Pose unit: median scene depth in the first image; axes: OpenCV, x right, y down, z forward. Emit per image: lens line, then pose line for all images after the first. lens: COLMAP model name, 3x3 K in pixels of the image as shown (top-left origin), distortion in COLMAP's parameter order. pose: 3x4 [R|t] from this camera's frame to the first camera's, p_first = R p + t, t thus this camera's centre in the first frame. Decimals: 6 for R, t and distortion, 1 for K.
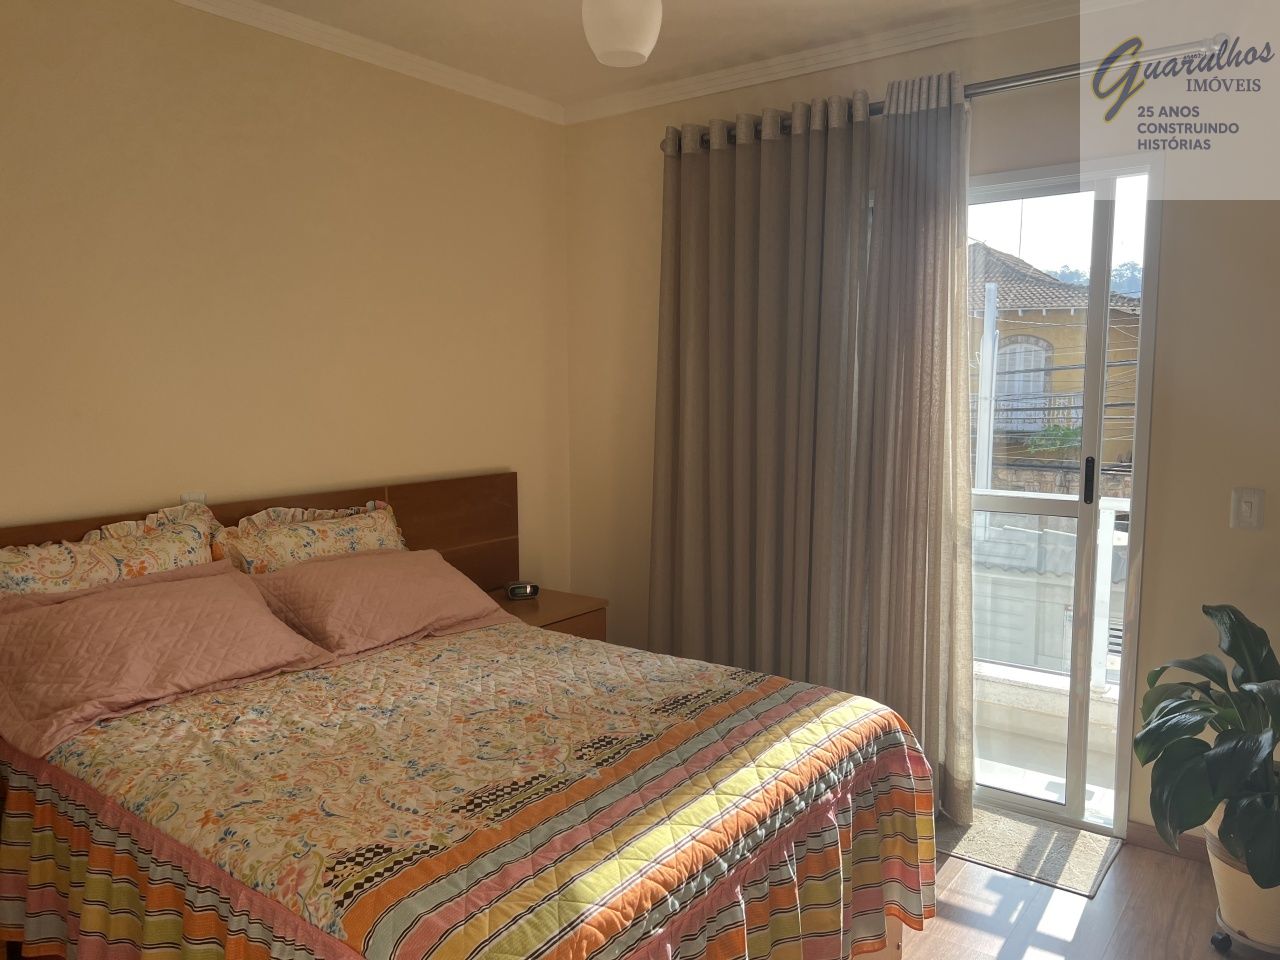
lens RADIAL K [[958.6, 0, 642.0], [0, 958.6, 480.0], [0, 0, 1]] dist [0.041482, -0.054823]
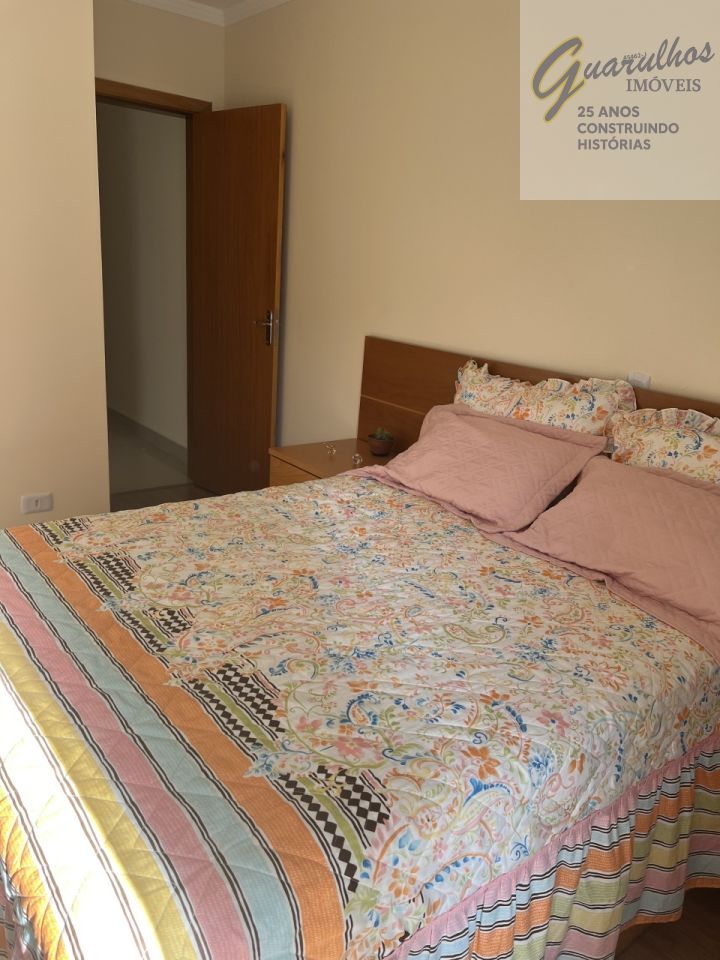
lens RADIAL K [[718.9, 0, 362.4], [0, 718.9, 478.7], [0, 0, 1]] dist [0.041482, -0.054823]
pose [[-0.255989, 0.268121, -0.928752, 0.441298], [-0.166257, 0.934238, 0.315529, -0.093561], [0.952275, 0.235184, -0.194577, 1.067902]]
